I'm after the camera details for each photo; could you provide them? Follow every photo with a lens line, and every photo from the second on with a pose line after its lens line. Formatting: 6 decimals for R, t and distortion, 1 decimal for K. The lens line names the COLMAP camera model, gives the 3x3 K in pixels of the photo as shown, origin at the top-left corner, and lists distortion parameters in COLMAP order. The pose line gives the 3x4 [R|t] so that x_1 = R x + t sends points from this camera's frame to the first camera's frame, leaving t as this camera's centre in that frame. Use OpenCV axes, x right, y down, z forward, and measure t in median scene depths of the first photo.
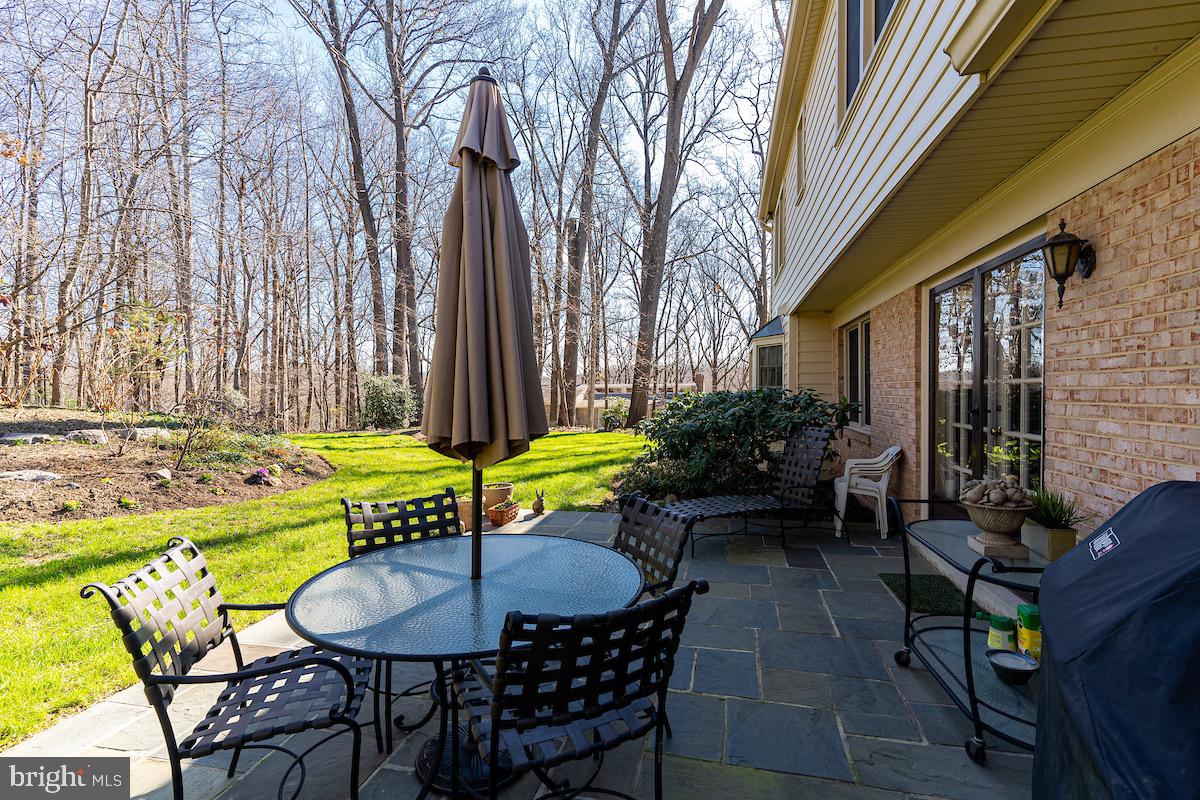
lens RADIAL K [[571.2, 0, 602.3], [0, 571.2, 397.1], [0, 0, 1]] dist [0.001530, 0.000375]
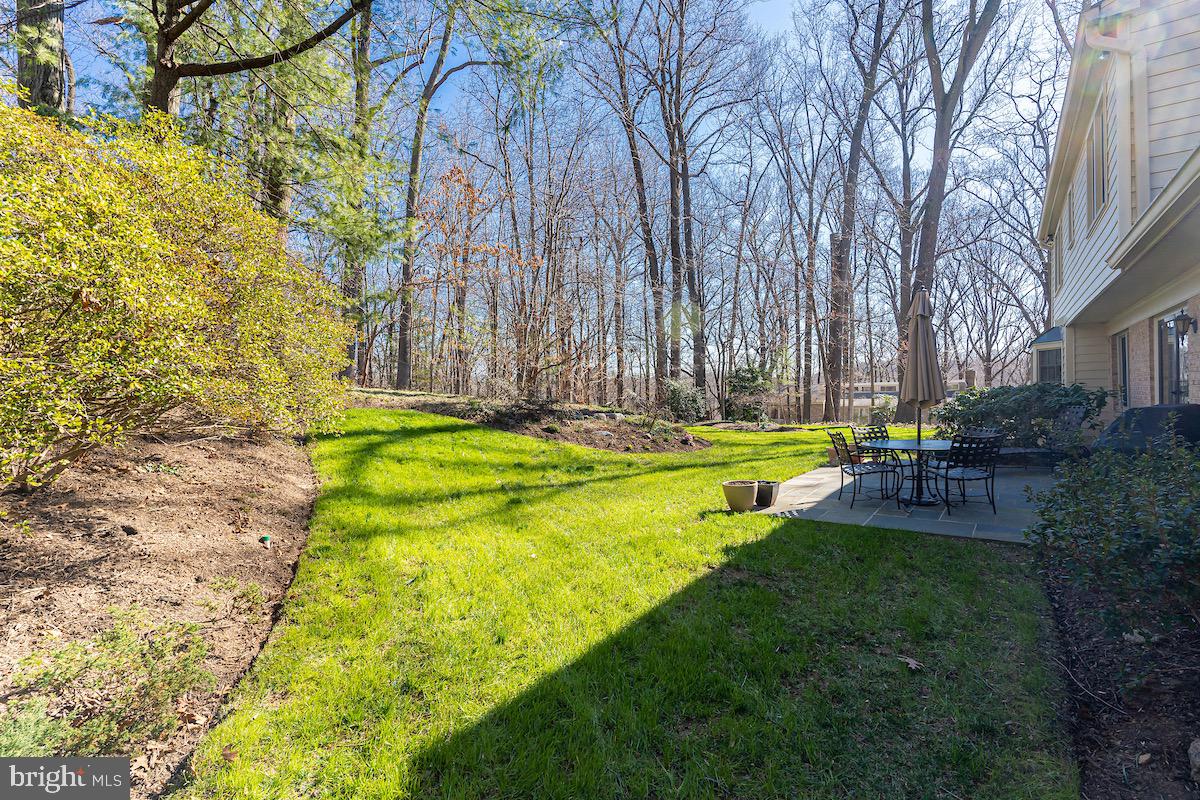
lens RADIAL K [[571.2, 0, 599.0], [0, 571.2, 398.1], [0, 0, 1]] dist [0.001530, 0.000375]
pose [[0.920230, -0.012110, -0.391190, -0.042486], [0.011699, 0.999926, -0.003434, 0.003467], [0.391203, -0.001416, 0.920303, -0.181414]]
